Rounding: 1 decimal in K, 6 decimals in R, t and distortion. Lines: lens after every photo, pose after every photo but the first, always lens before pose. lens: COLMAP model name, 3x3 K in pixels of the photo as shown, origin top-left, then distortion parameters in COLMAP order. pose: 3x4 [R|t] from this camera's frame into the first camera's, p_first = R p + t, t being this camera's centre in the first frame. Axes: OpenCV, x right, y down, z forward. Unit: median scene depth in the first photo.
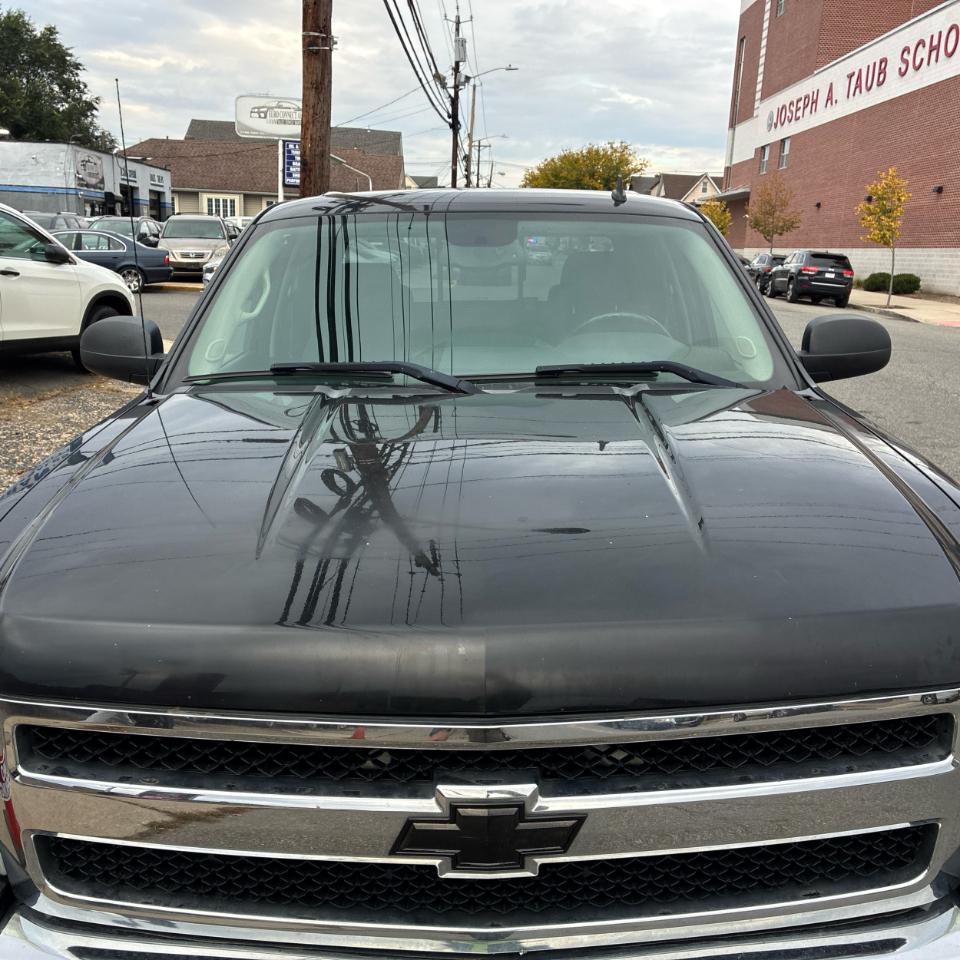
lens RADIAL K [[975.3, 0, 494.7], [0, 975.3, 486.8], [0, 0, 1]] dist [0.023848, 0.000000]
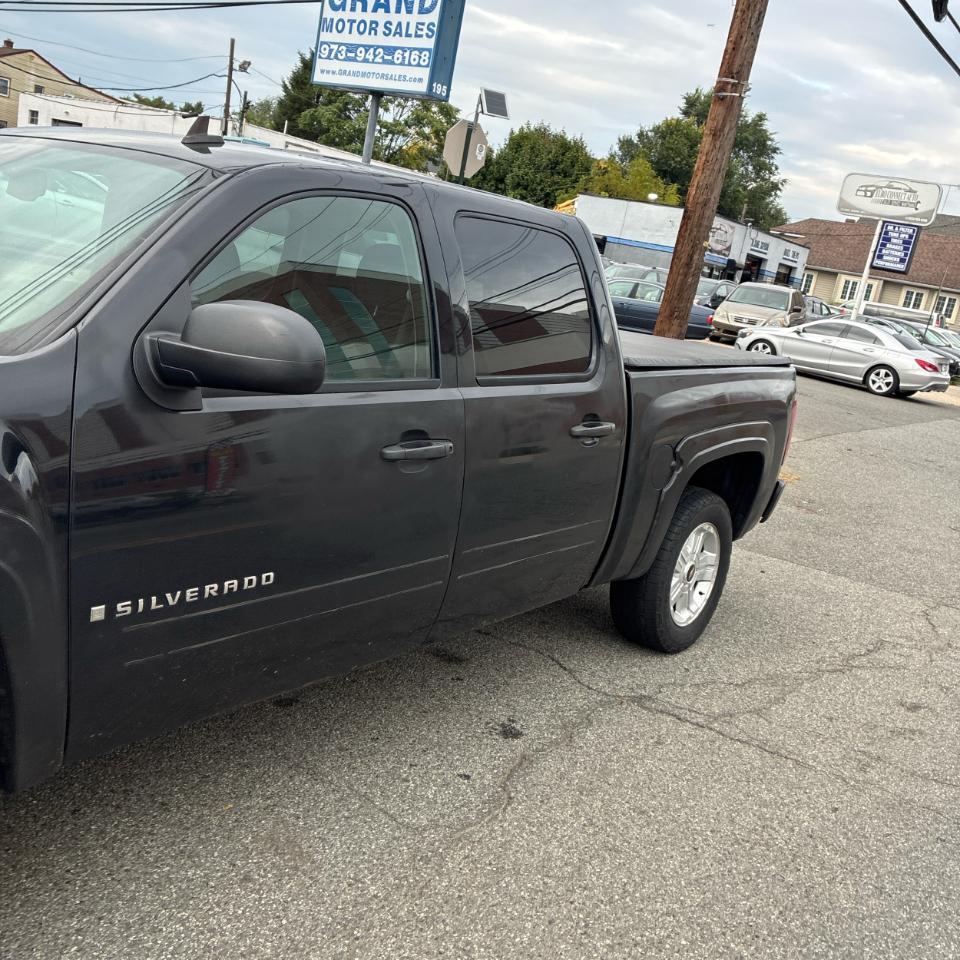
lens RADIAL K [[975.3, 0, 487.8], [0, 975.3, 468.2], [0, 0, 1]] dist [0.023848, 0.000000]
pose [[0.775119, 0.239260, -0.584761, 0.070160], [-0.295443, 0.955360, -0.000724, -0.008291], [0.558484, 0.173325, 0.811205, 0.041404]]
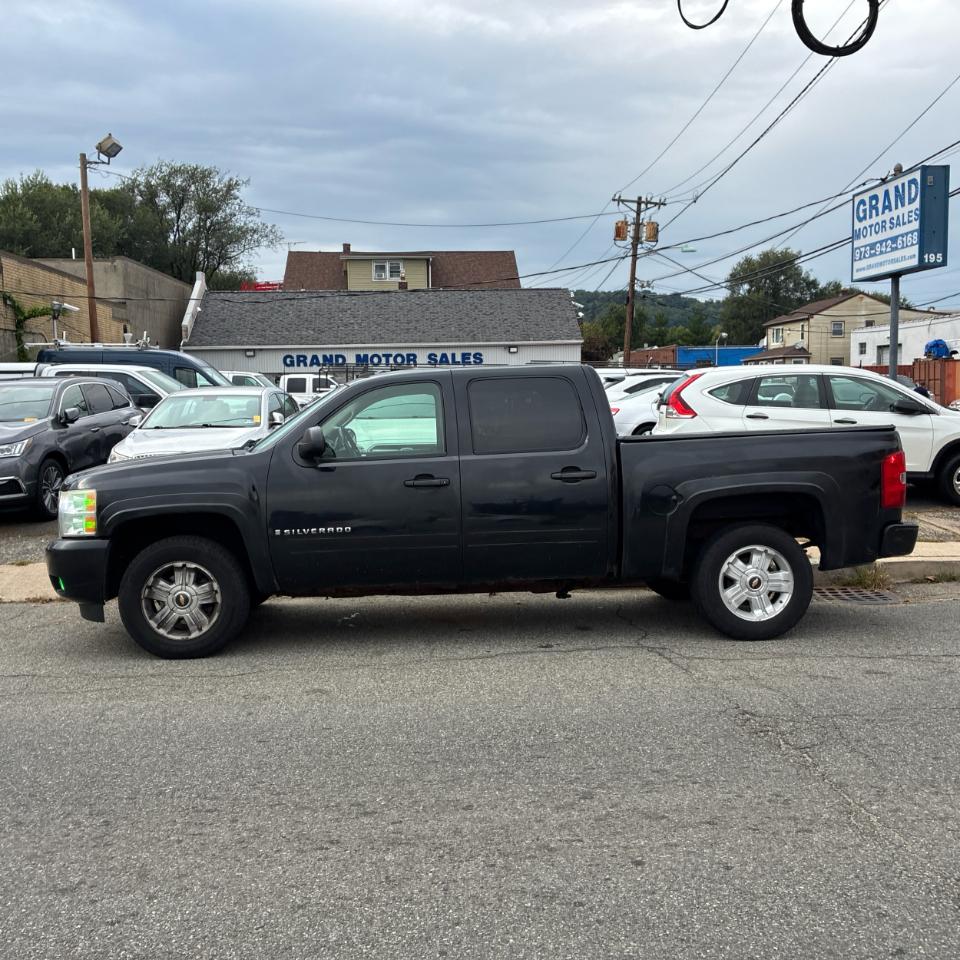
lens RADIAL K [[975.3, 0, 472.0], [0, 975.3, 462.4], [0, 0, 1]] dist [0.023848, 0.000000]
pose [[0.041933, 0.031248, -0.998632, 0.186057], [-0.219019, 0.975488, 0.021328, -0.016430], [0.974819, 0.217825, 0.047749, 0.093858]]
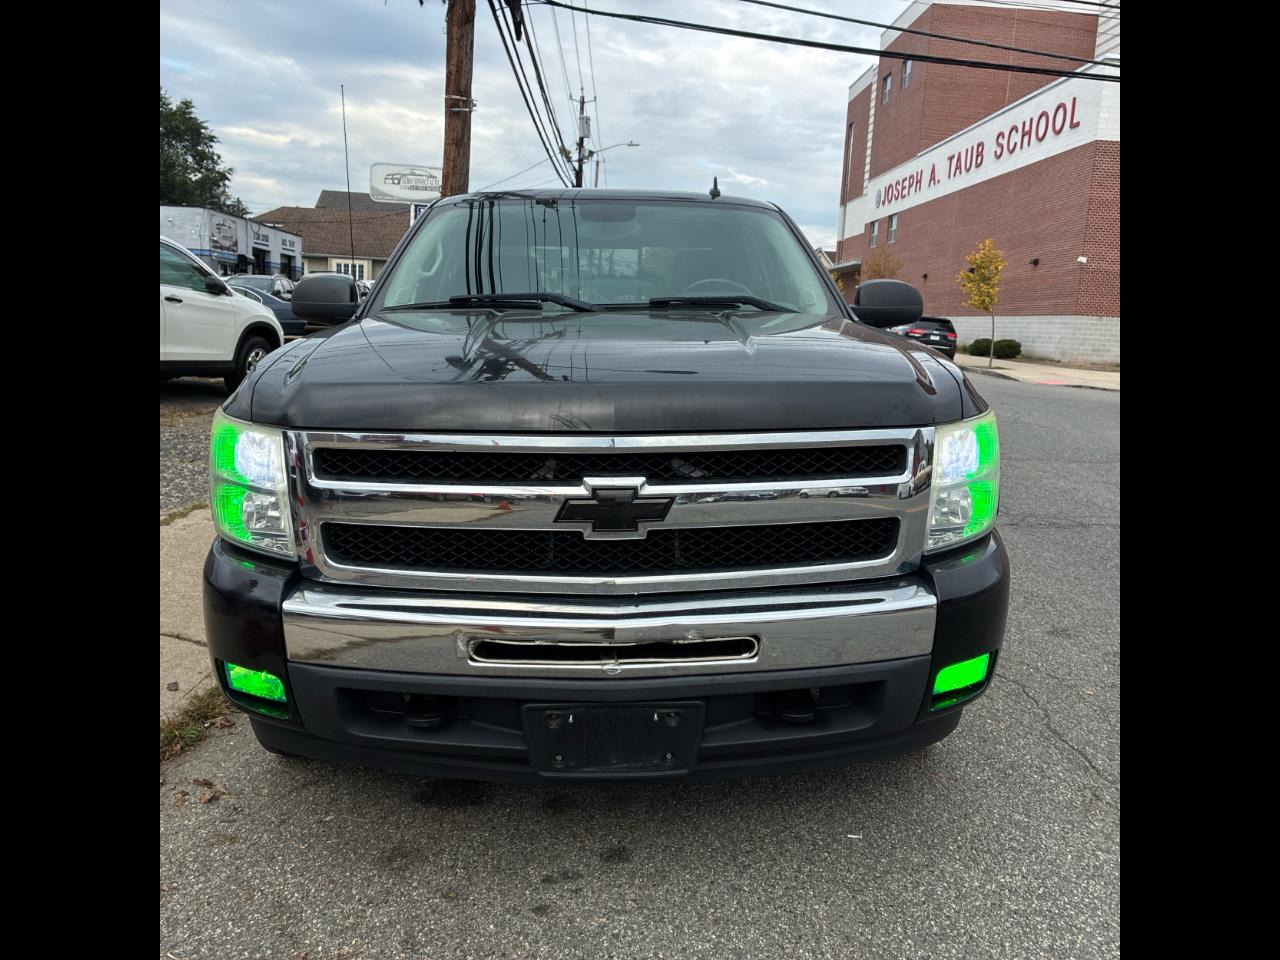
lens RADIAL K [[974.9, 0, 652.3], [0, 974.9, 468.0], [0, 0, 1]] dist [0.018698, 0.013251]
pose [[0.999301, 0.002753, 0.037275, -0.000187], [0.000567, 0.996051, -0.088784, 0.014434], [-0.037372, 0.088743, 0.995353, -0.019957]]
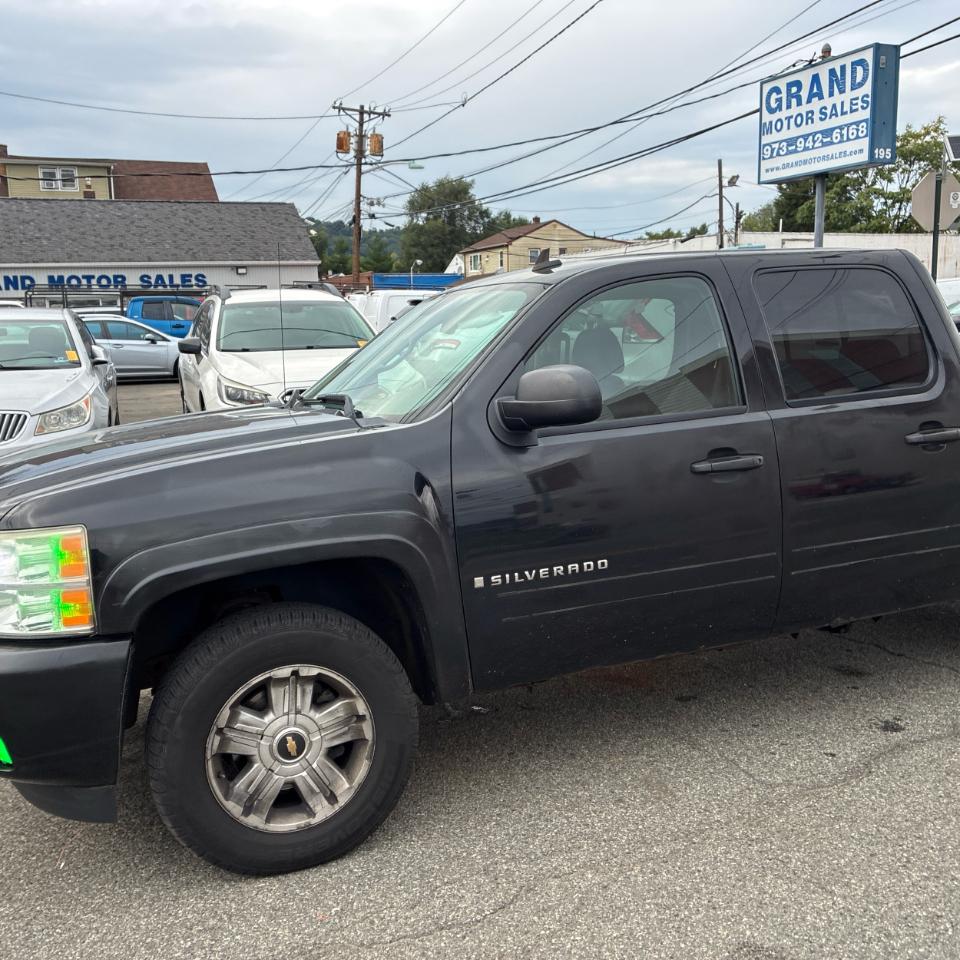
lens RADIAL K [[975.3, 0, 466.5], [0, 975.3, 469.1], [0, 0, 1]] dist [0.023848, 0.000000]
pose [[0.360951, 0.096913, -0.927536, 0.097215], [-0.181209, 0.982918, 0.032182, -0.006224], [0.914810, 0.156462, 0.372347, 0.041614]]
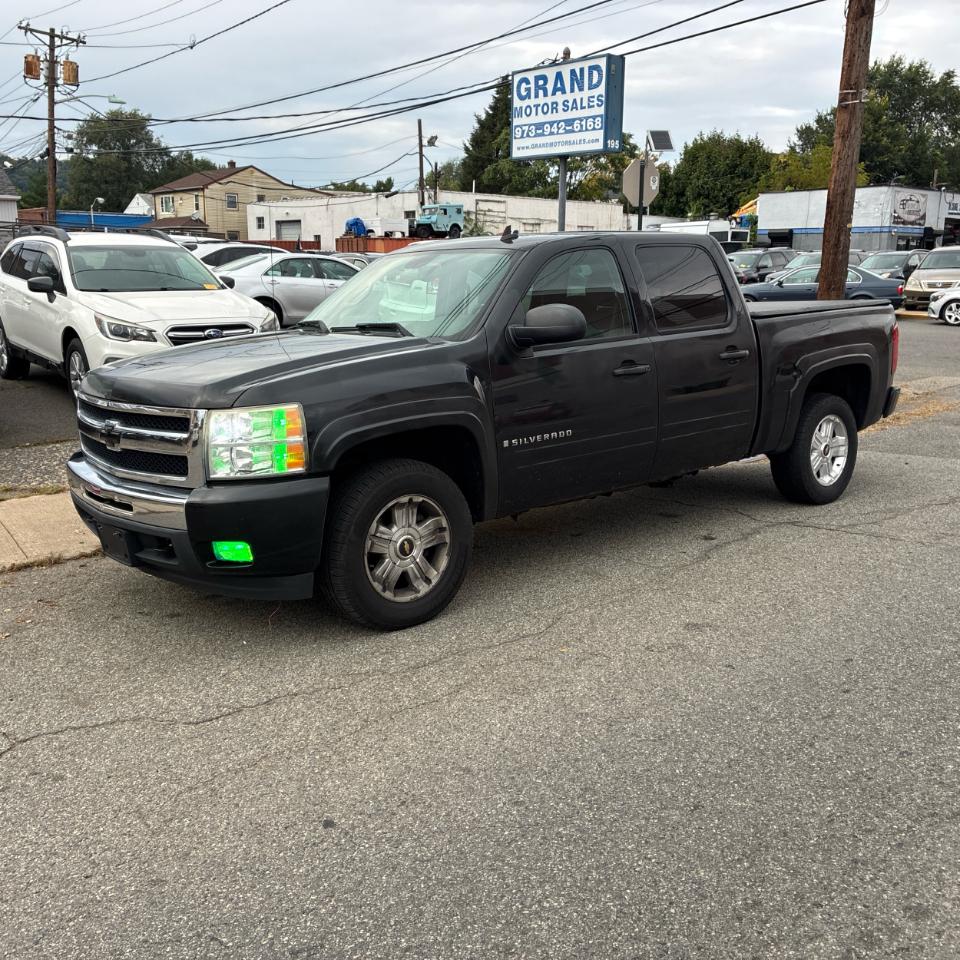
lens RADIAL K [[975.3, 0, 477.9], [0, 975.3, 466.6], [0, 0, 1]] dist [0.023848, 0.000000]
pose [[0.642474, 0.122825, -0.756400, 0.116838], [-0.163660, 0.986290, 0.021145, 0.005970], [0.748627, 0.110207, 0.653767, -0.009494]]
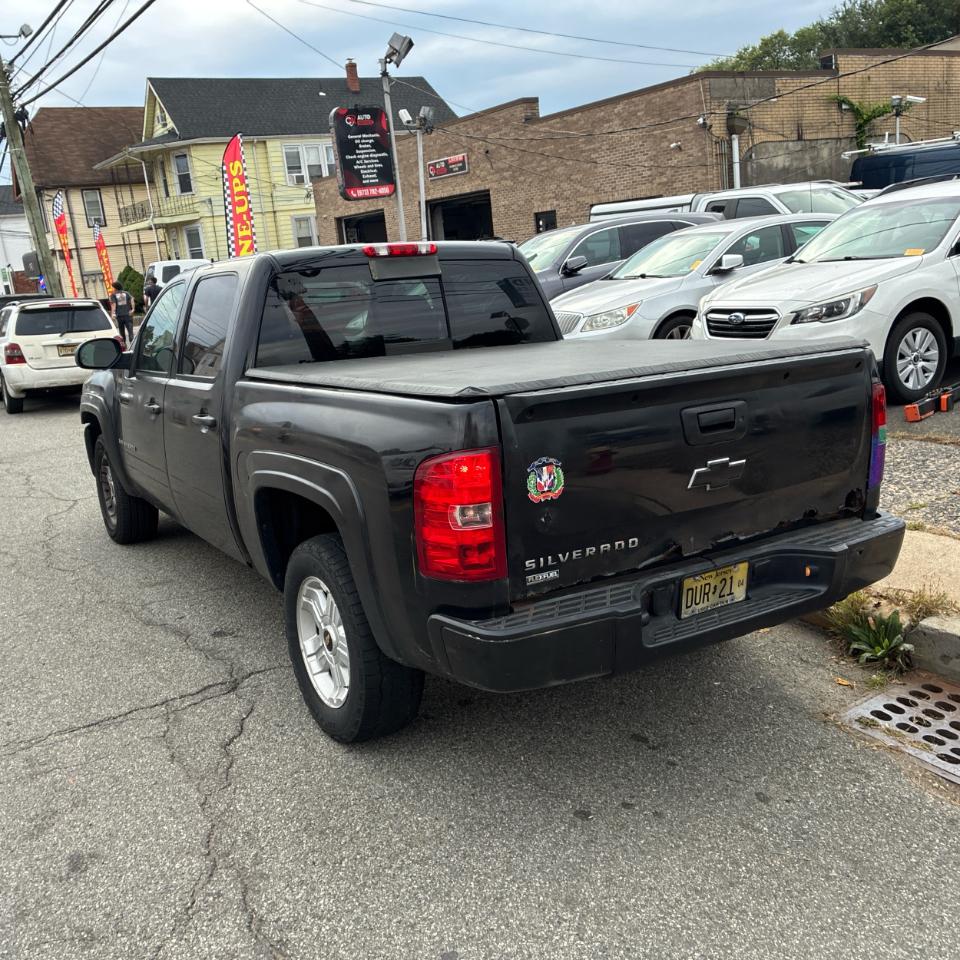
lens RADIAL K [[975.3, 0, 474.1], [0, 975.3, 468.6], [0, 0, 1]] dist [0.023848, 0.000000]
pose [[-0.858533, 0.155606, -0.488577, 0.055125], [-0.059596, 0.916102, 0.396491, -0.057641], [0.509283, 0.369518, -0.777231, 0.228072]]
